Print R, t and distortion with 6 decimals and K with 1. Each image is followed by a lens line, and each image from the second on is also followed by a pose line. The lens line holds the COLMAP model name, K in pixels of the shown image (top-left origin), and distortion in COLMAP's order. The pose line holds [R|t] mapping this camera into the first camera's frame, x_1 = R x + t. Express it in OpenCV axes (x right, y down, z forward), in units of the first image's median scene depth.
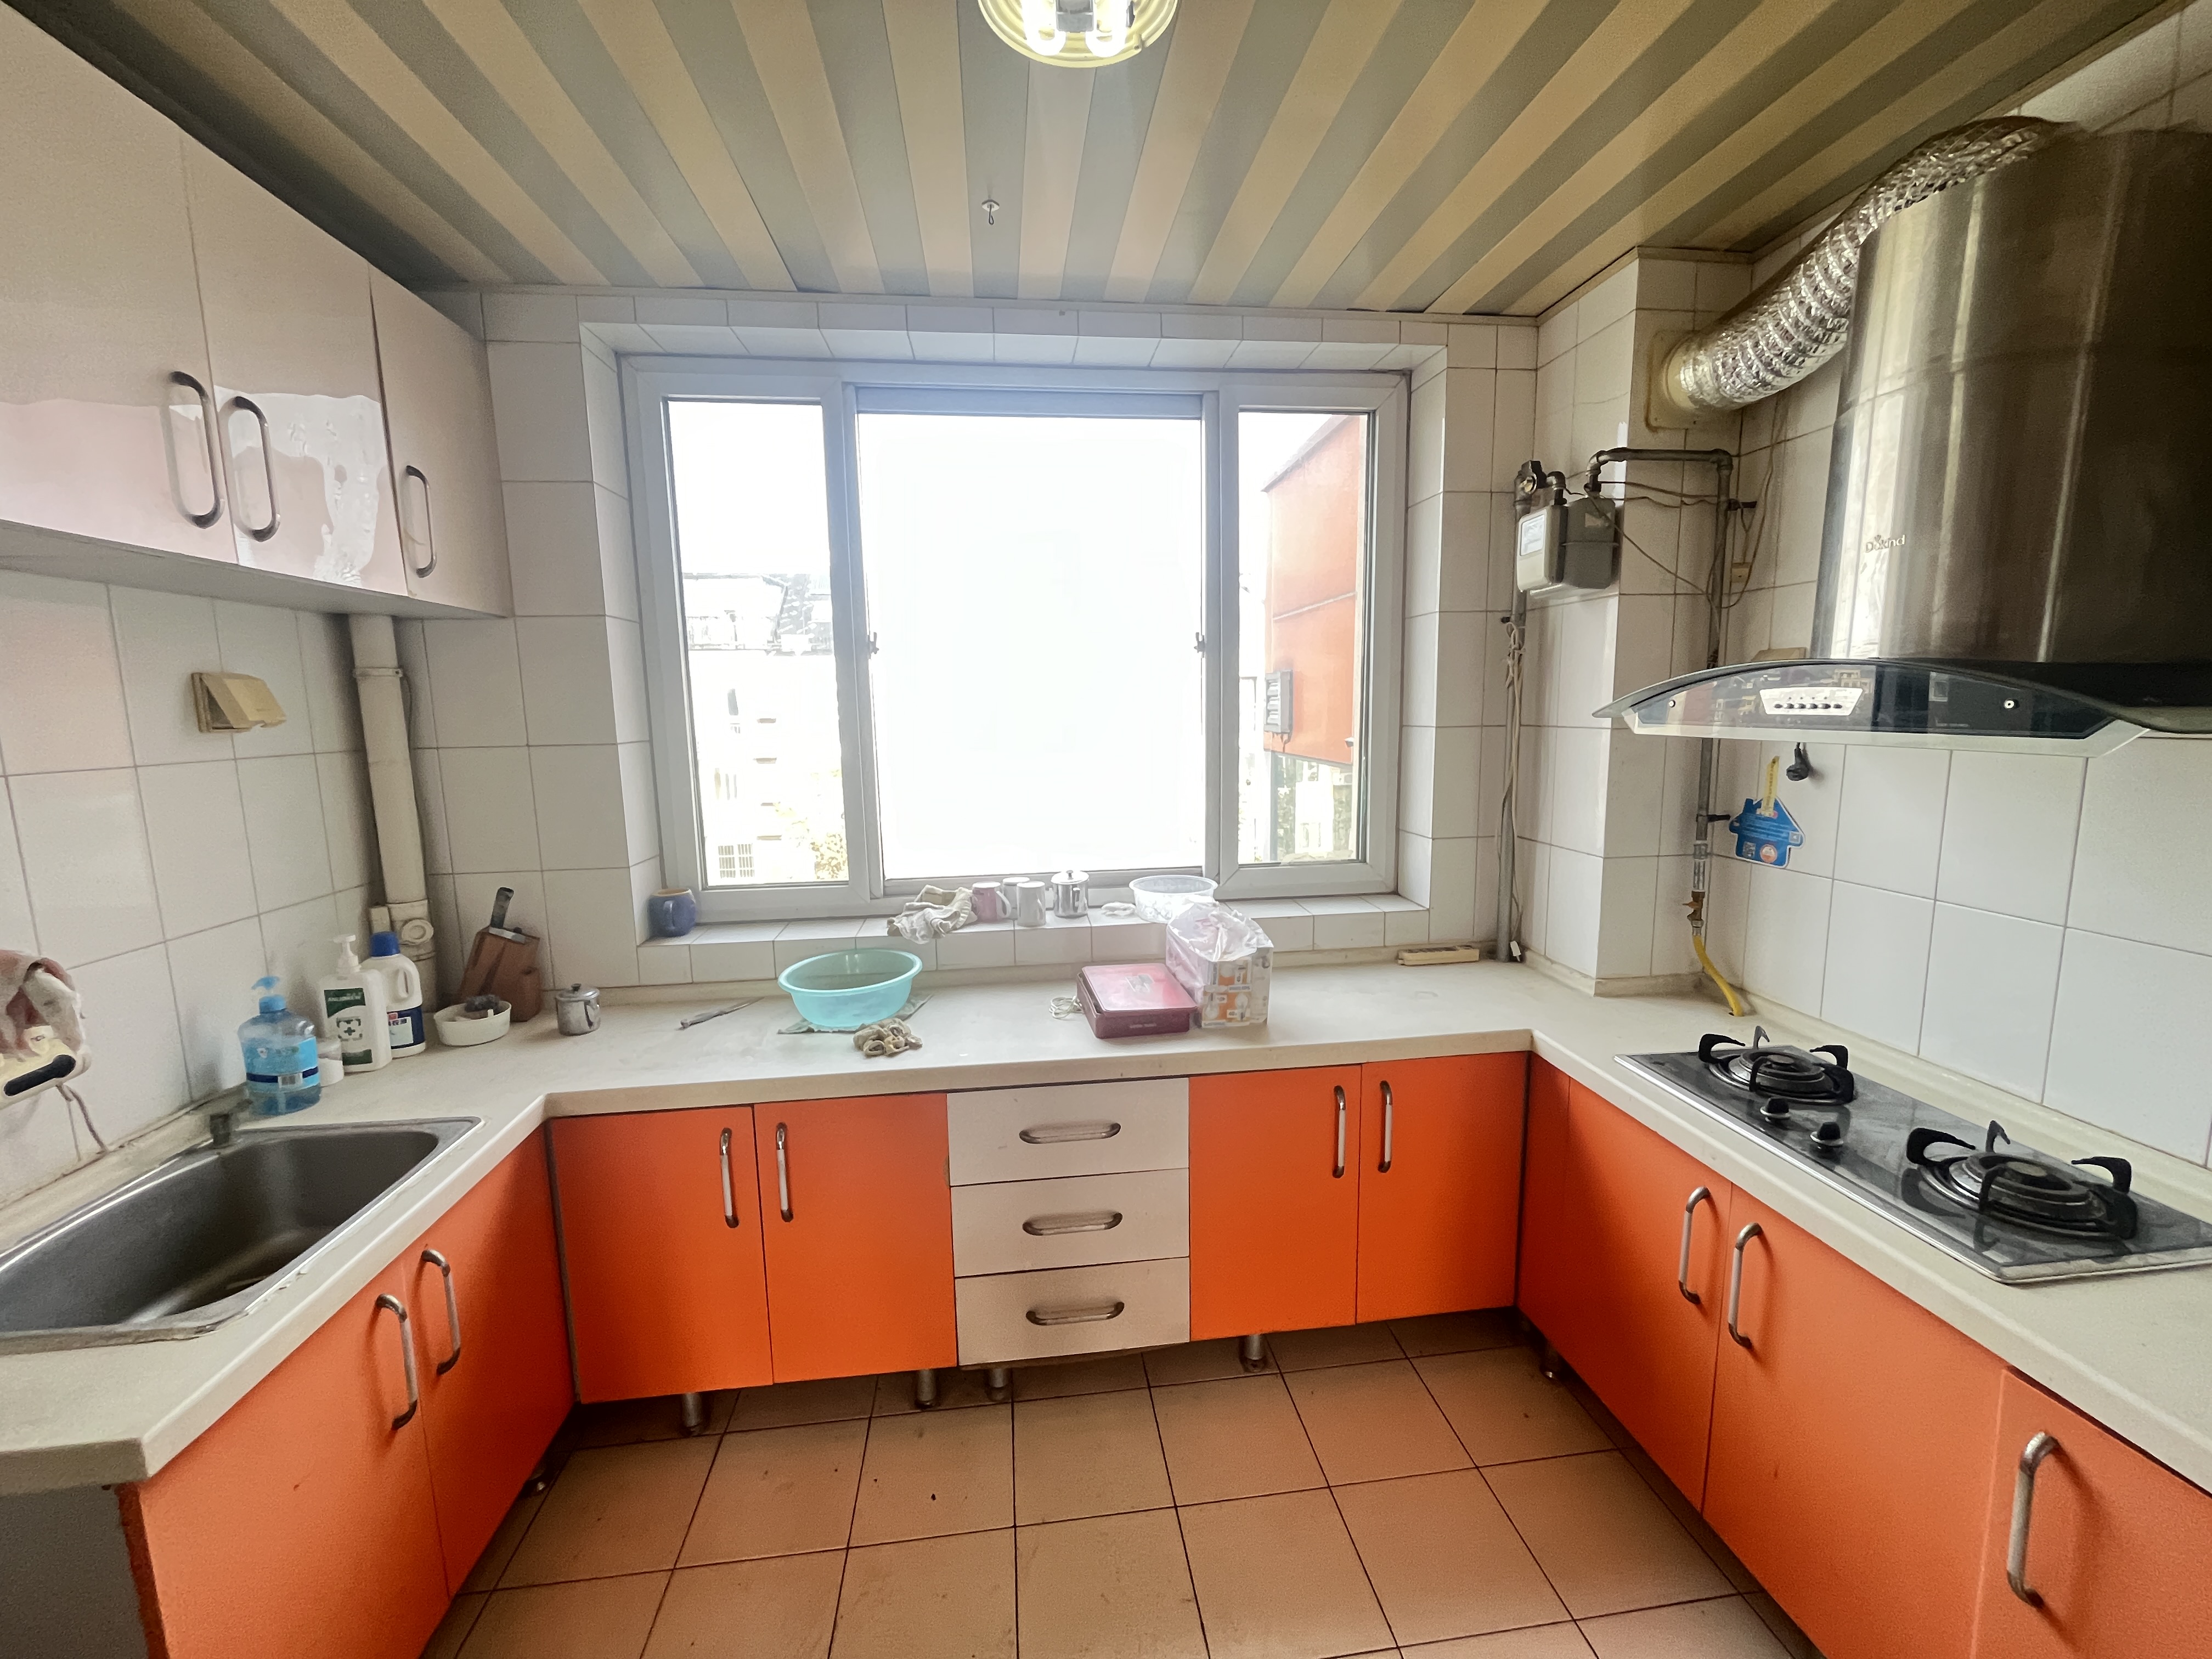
lens RADIAL K [[889.0, 0, 1113.9], [0, 889.0, 830.5], [0, 0, 1]] dist [-0.000562, 0.000341]
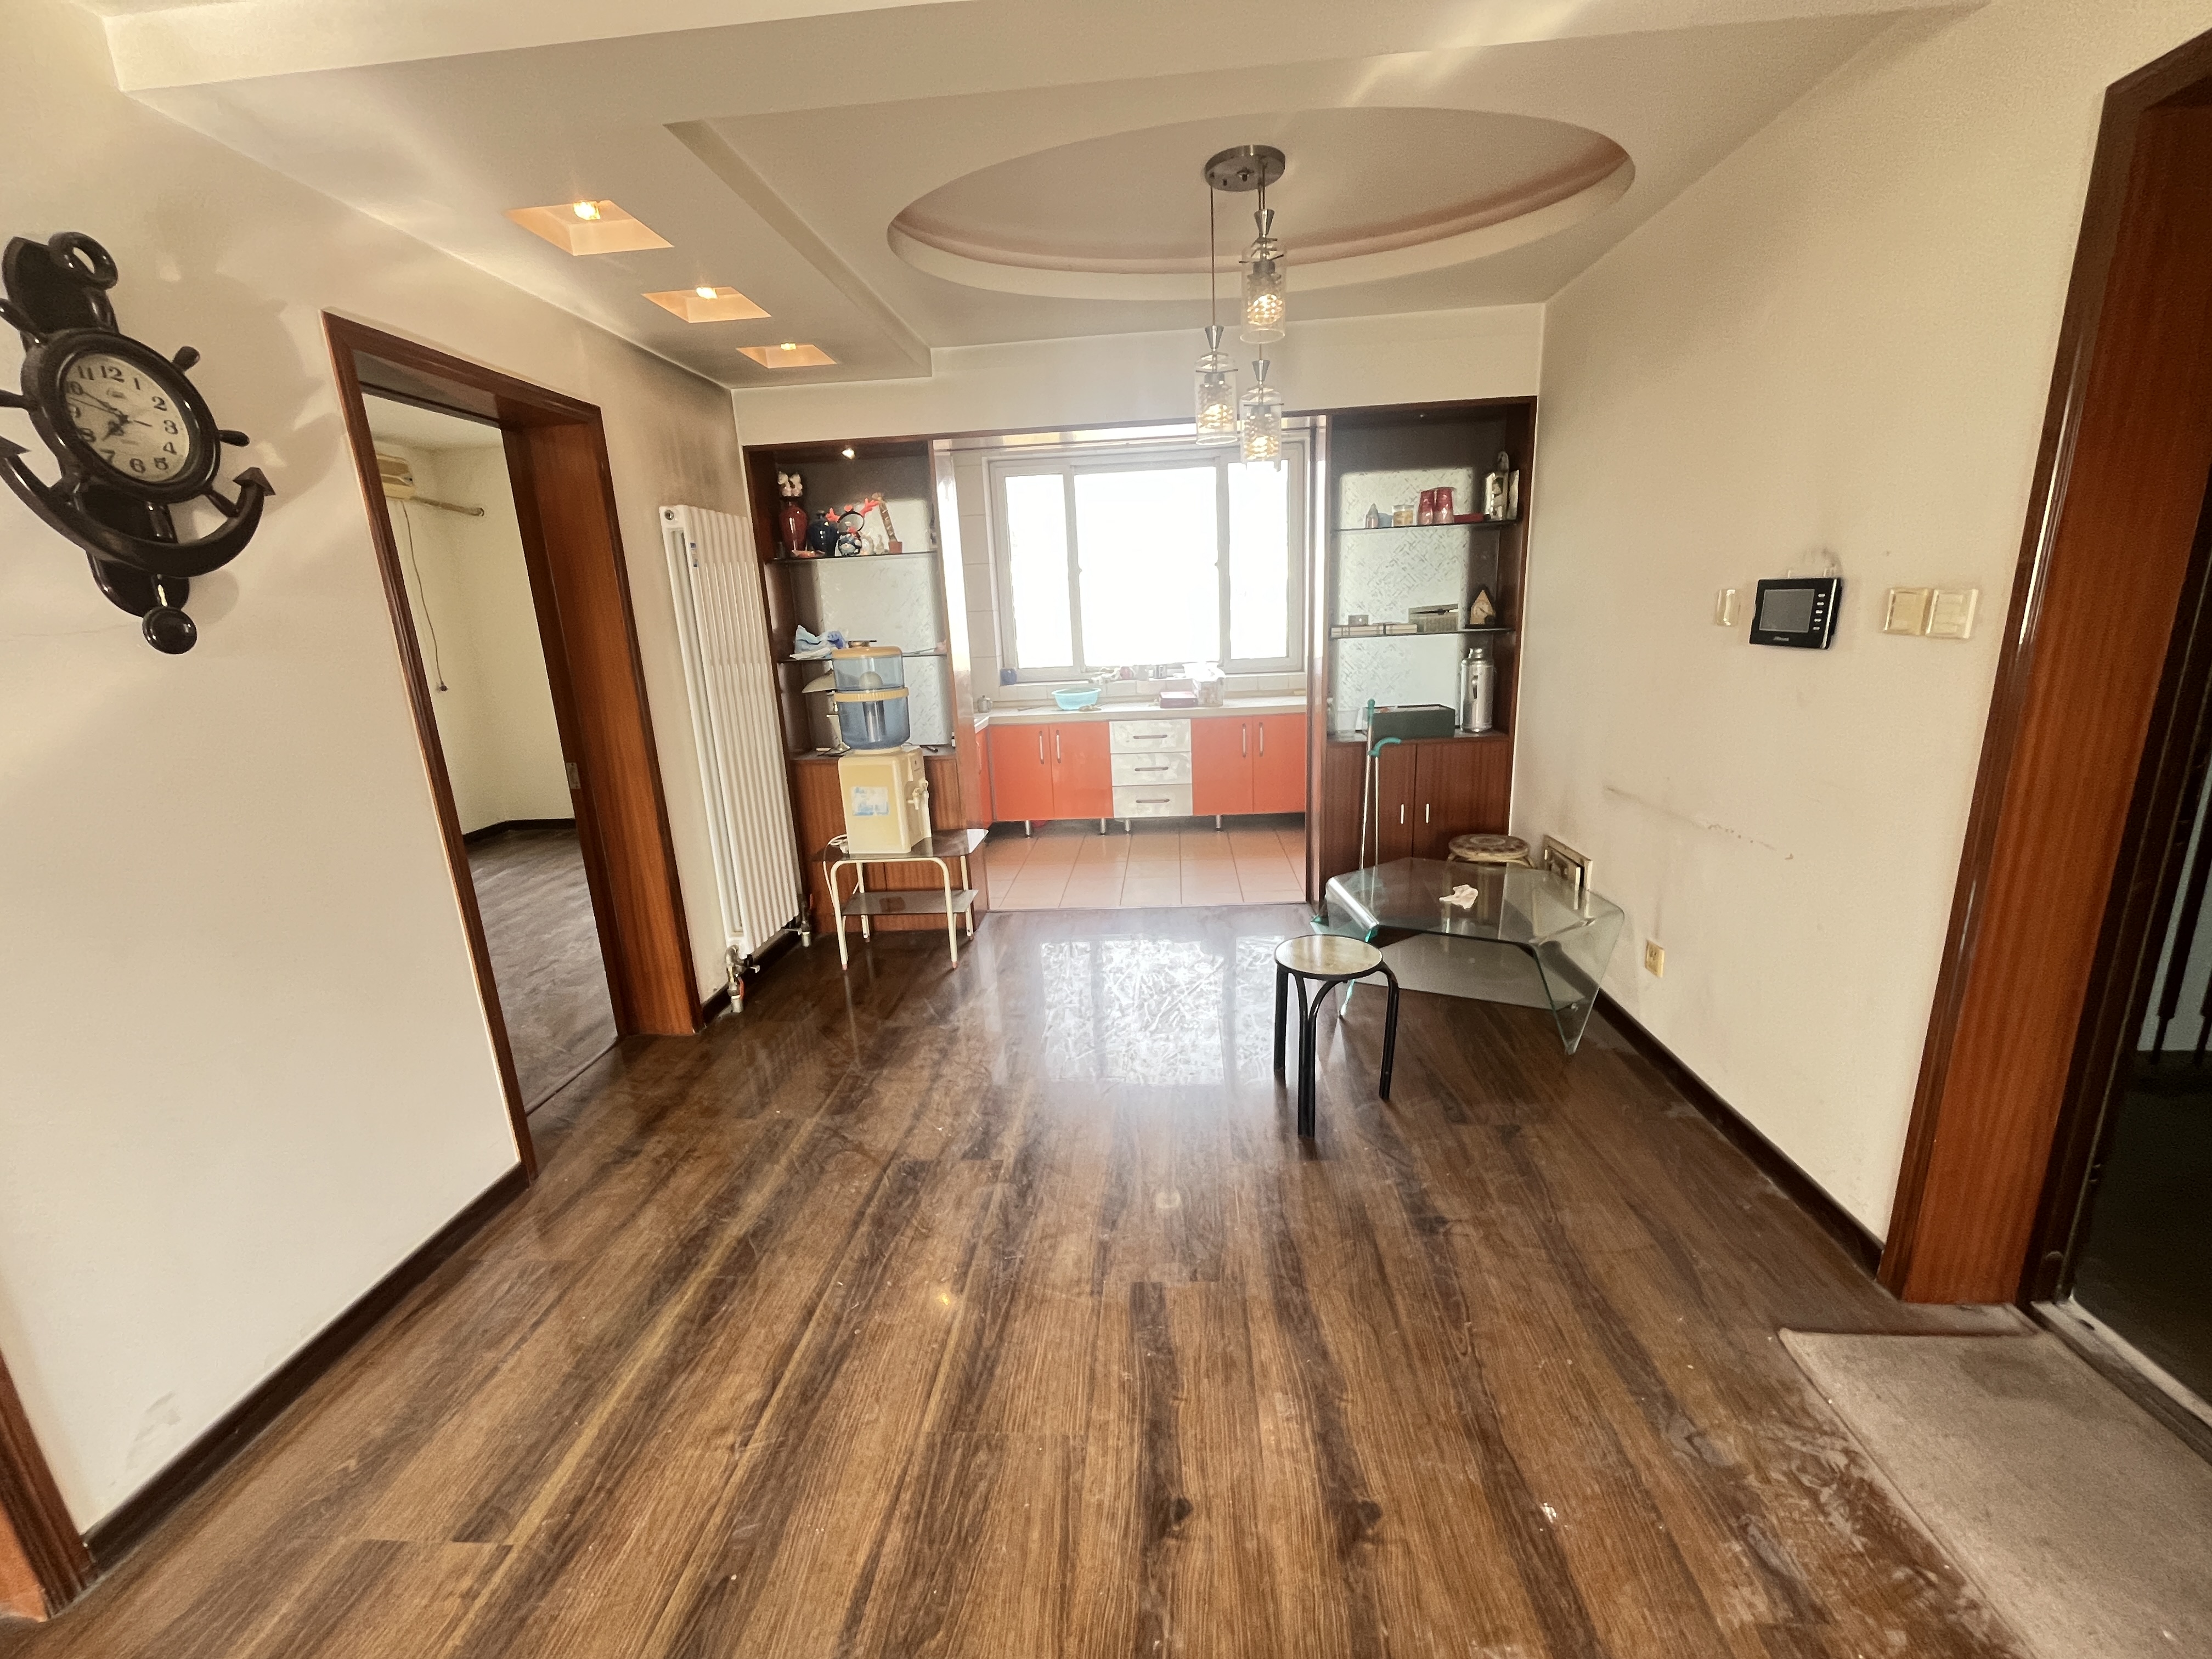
lens RADIAL K [[889.0, 0, 1100.6], [0, 889.0, 829.8], [0, 0, 1]] dist [-0.000562, 0.000341]
pose [[0.981459, 0.019573, -0.190672, 0.287097], [0.002578, 0.993334, 0.115241, 0.243270], [0.191657, -0.113596, 0.974866, -1.579739]]
